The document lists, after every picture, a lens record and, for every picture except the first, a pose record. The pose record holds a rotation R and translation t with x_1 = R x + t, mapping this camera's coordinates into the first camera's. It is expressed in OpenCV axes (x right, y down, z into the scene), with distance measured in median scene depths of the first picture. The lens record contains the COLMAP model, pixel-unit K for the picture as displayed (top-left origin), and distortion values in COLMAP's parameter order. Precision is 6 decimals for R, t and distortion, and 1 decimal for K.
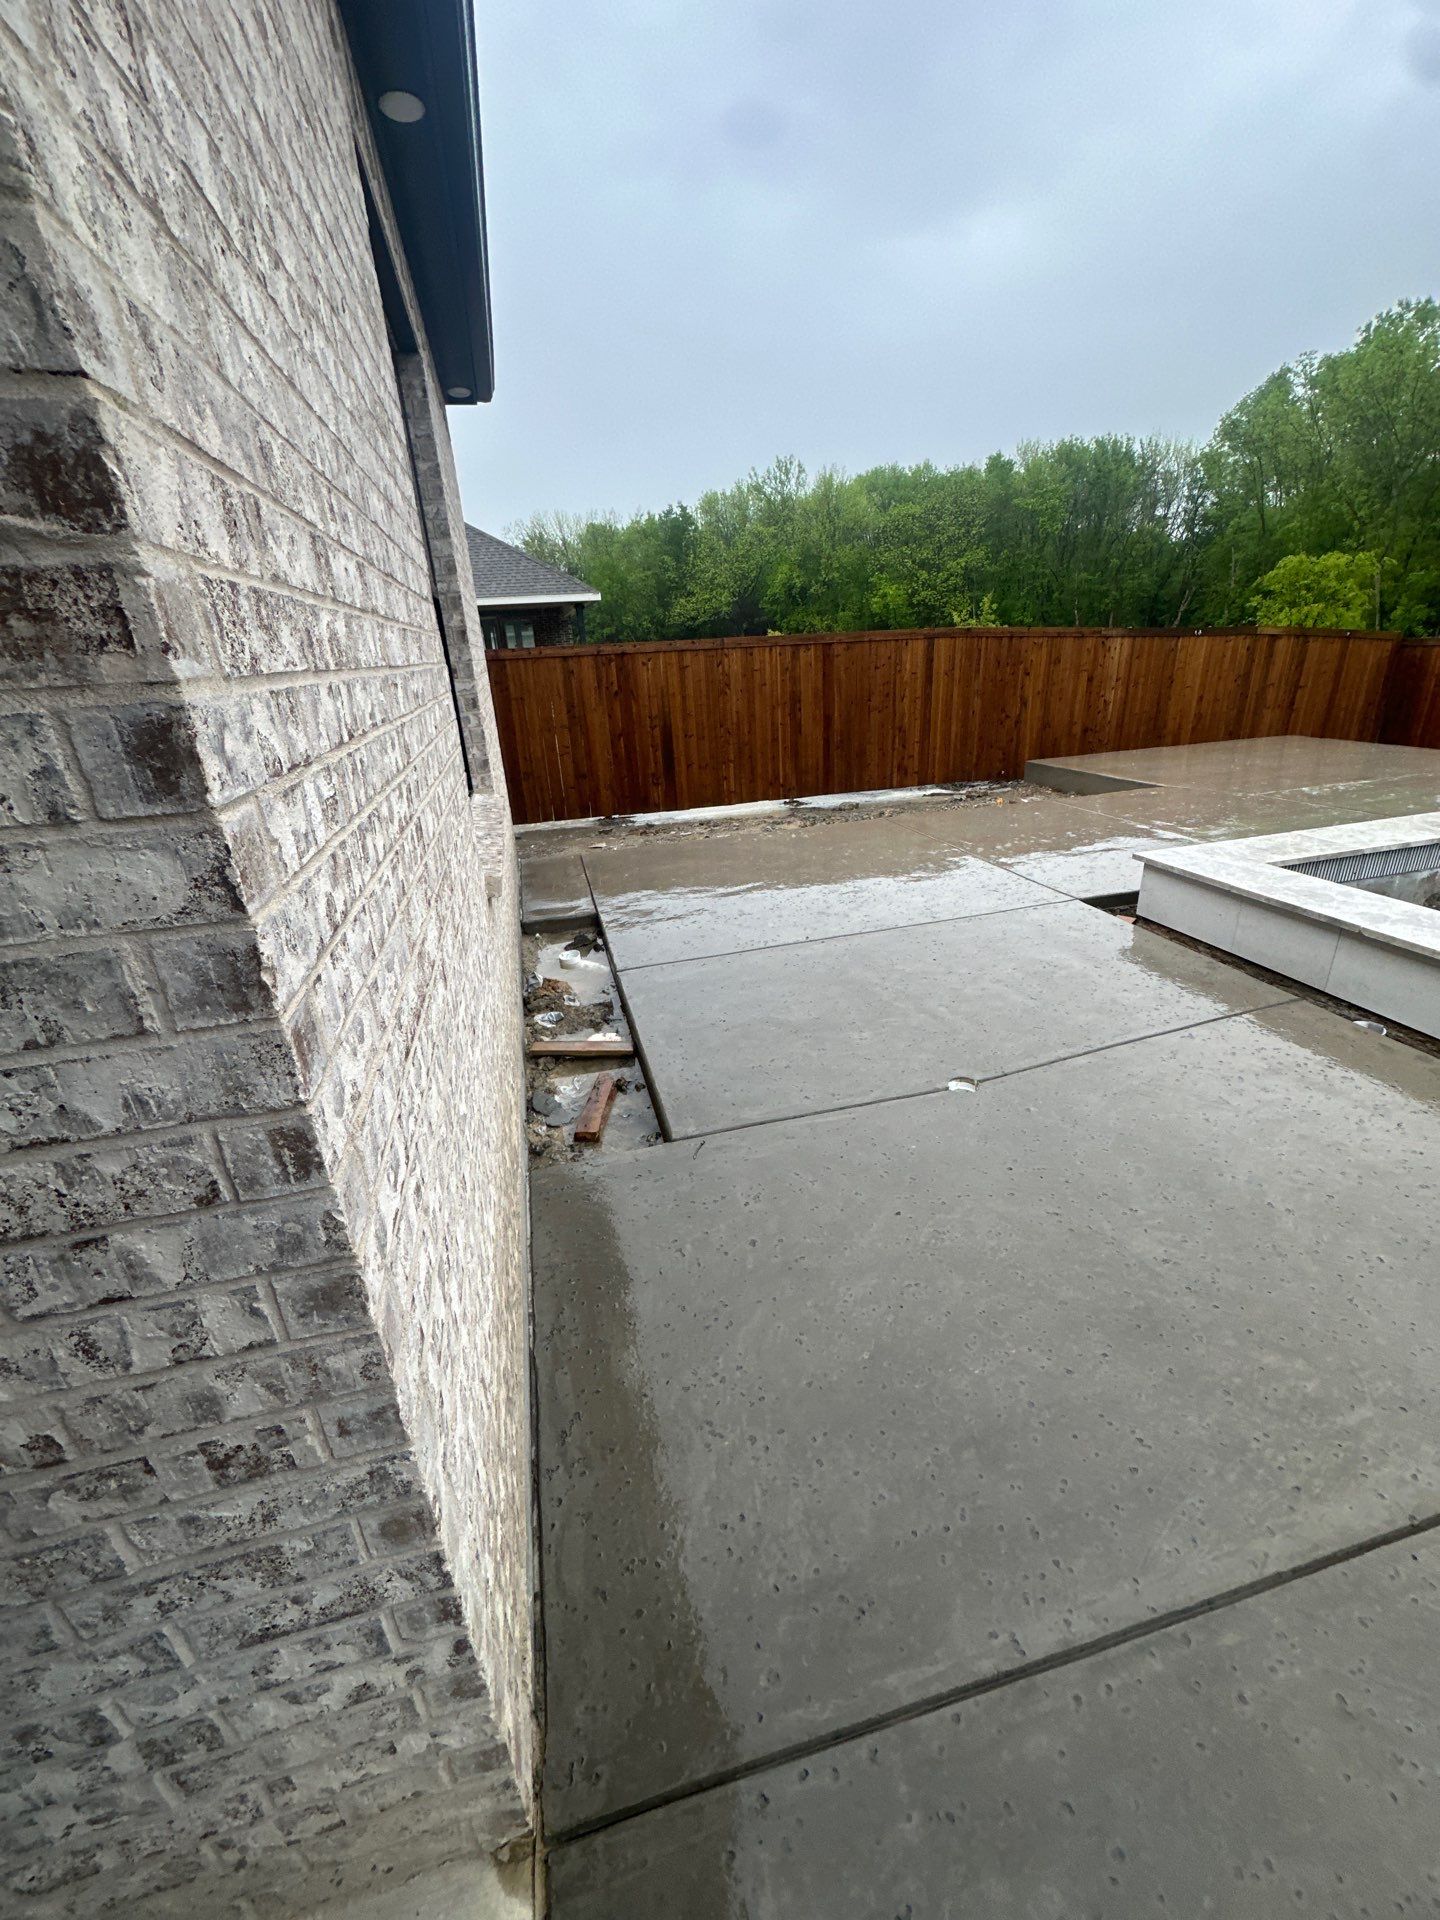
lens RADIAL K [[758.5, 0, 720.0], [0, 758.5, 960.0], [0, 0, 1]] dist [-0.000401, -0.000072]
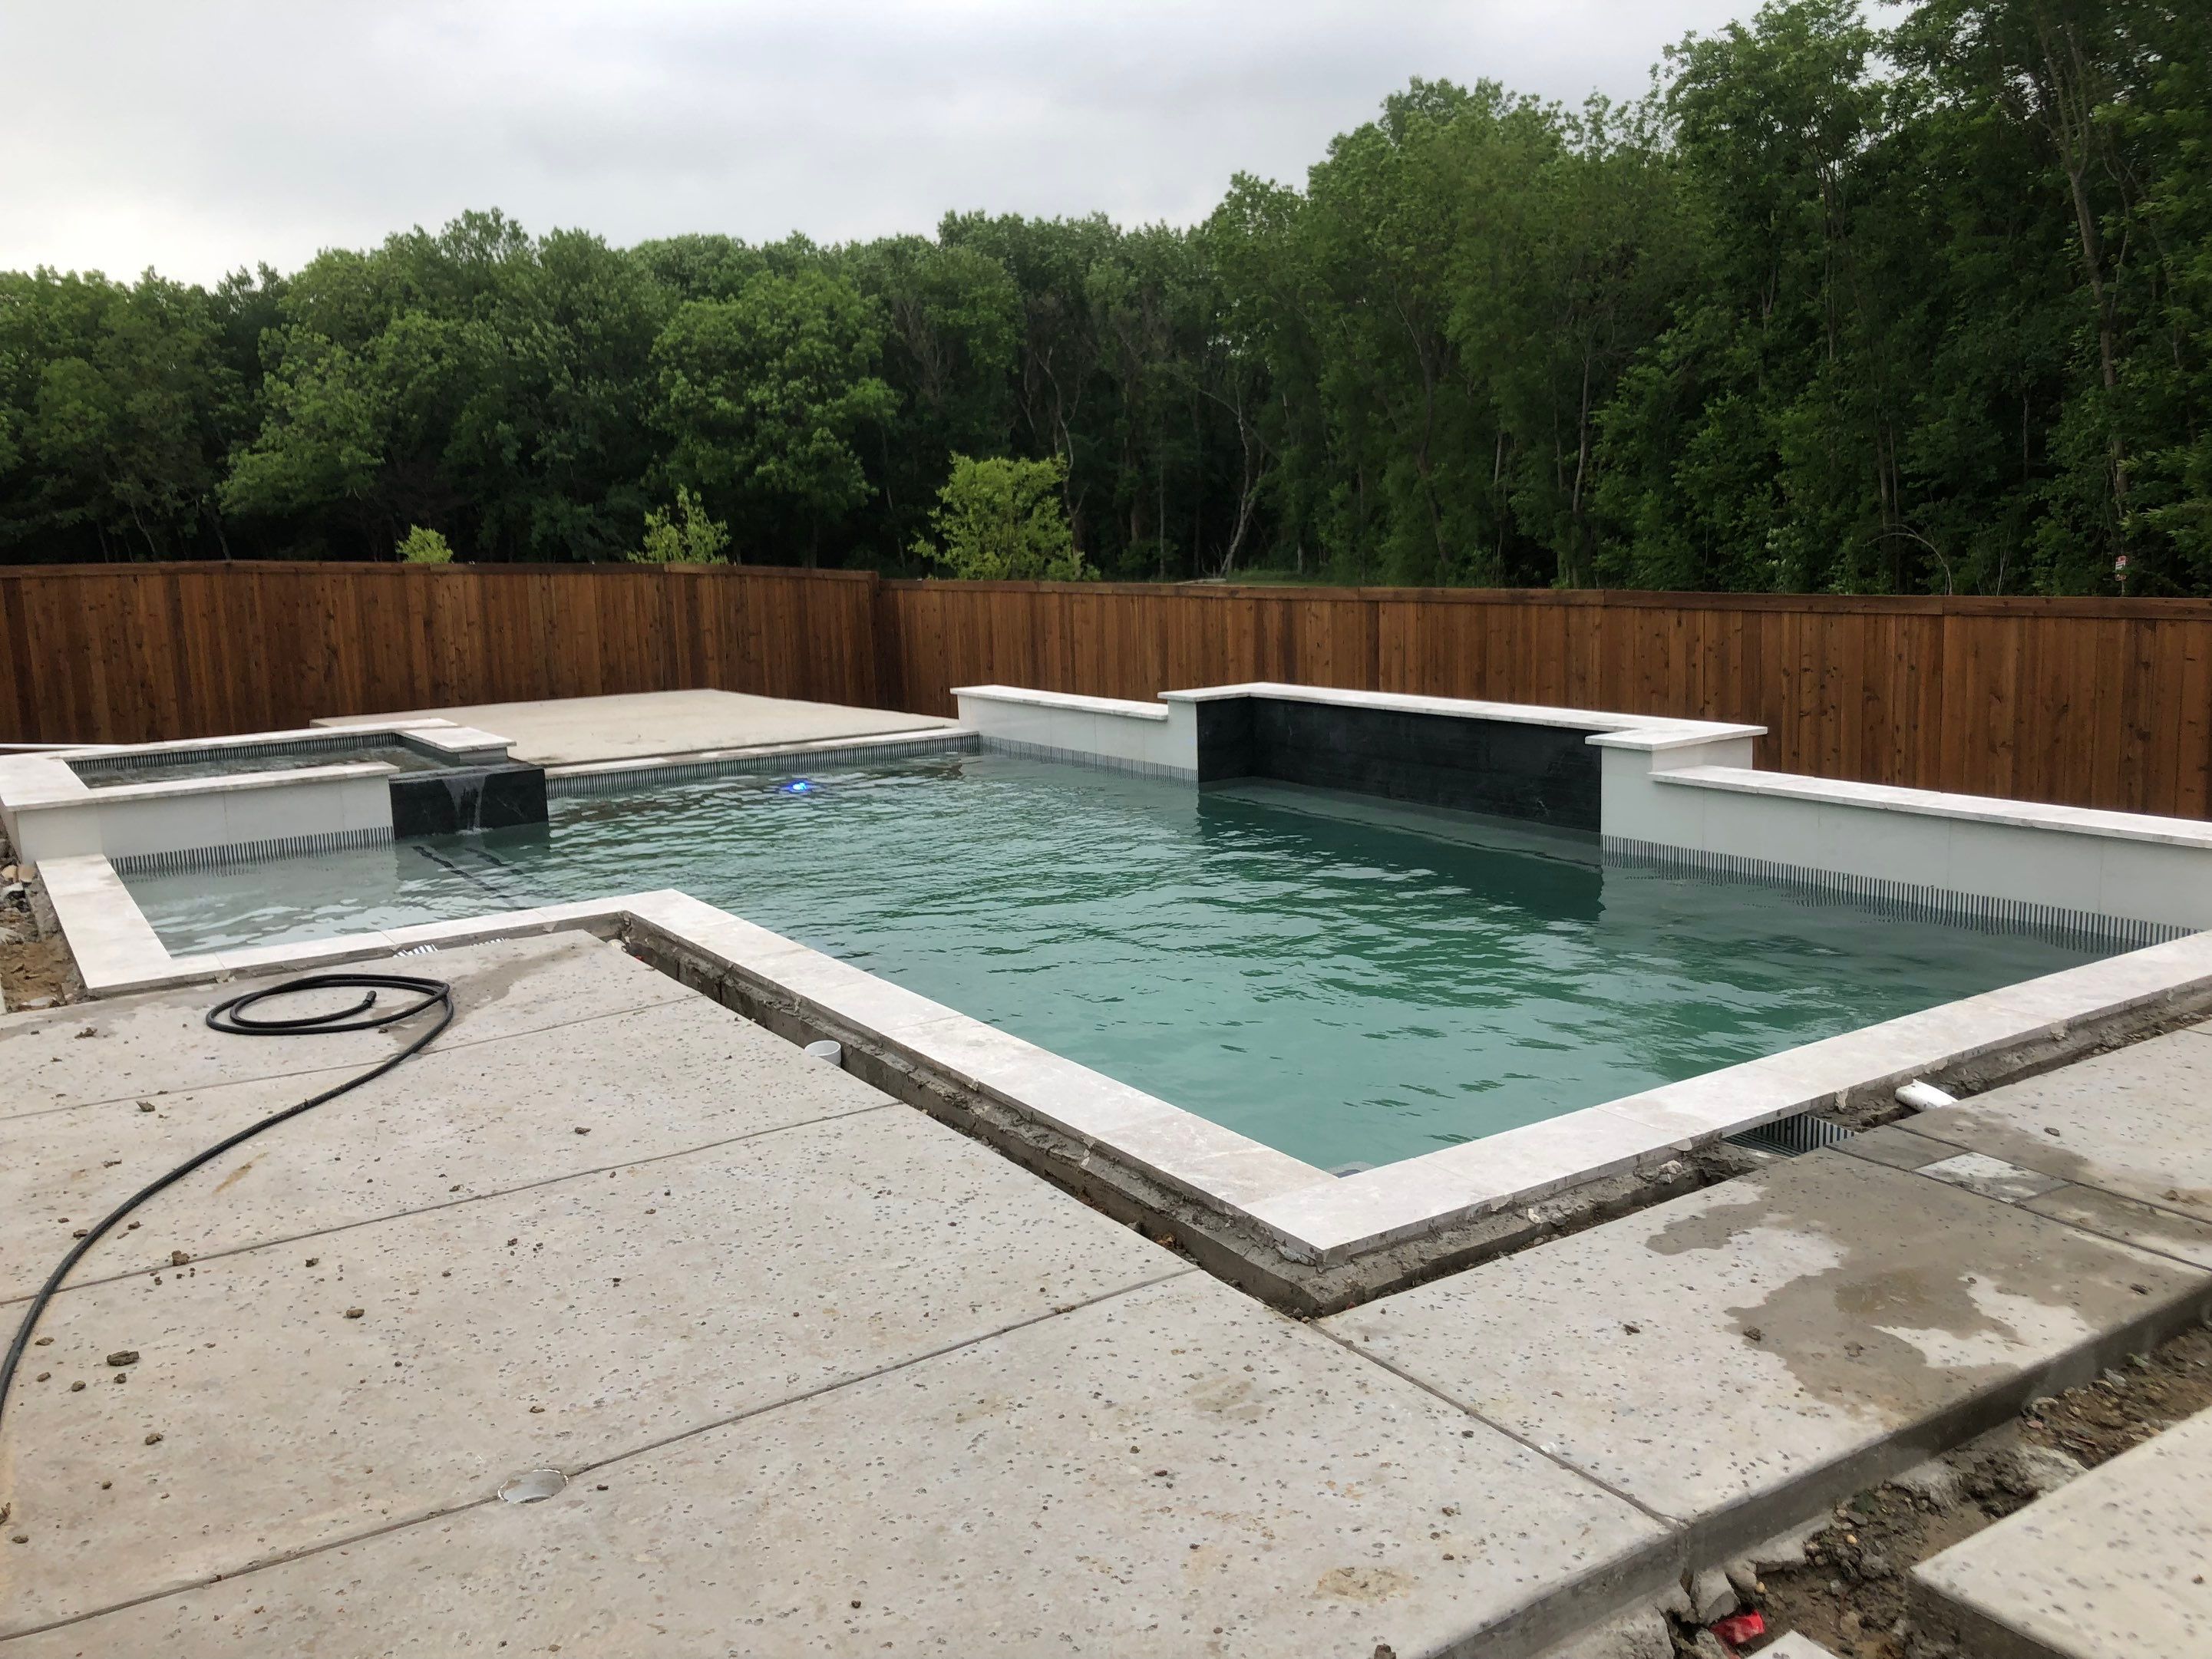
lens RADIAL K [[1805.2, 0, 1106.0], [0, 1805.2, 829.5], [0, 0, 1]] dist [0.001762, -0.000465]
pose [[0.945225, -0.034192, 0.324624, 0.507923], [0.110039, 0.969664, -0.218274, 0.309594], [-0.307313, 0.242040, 0.920313, -0.851674]]
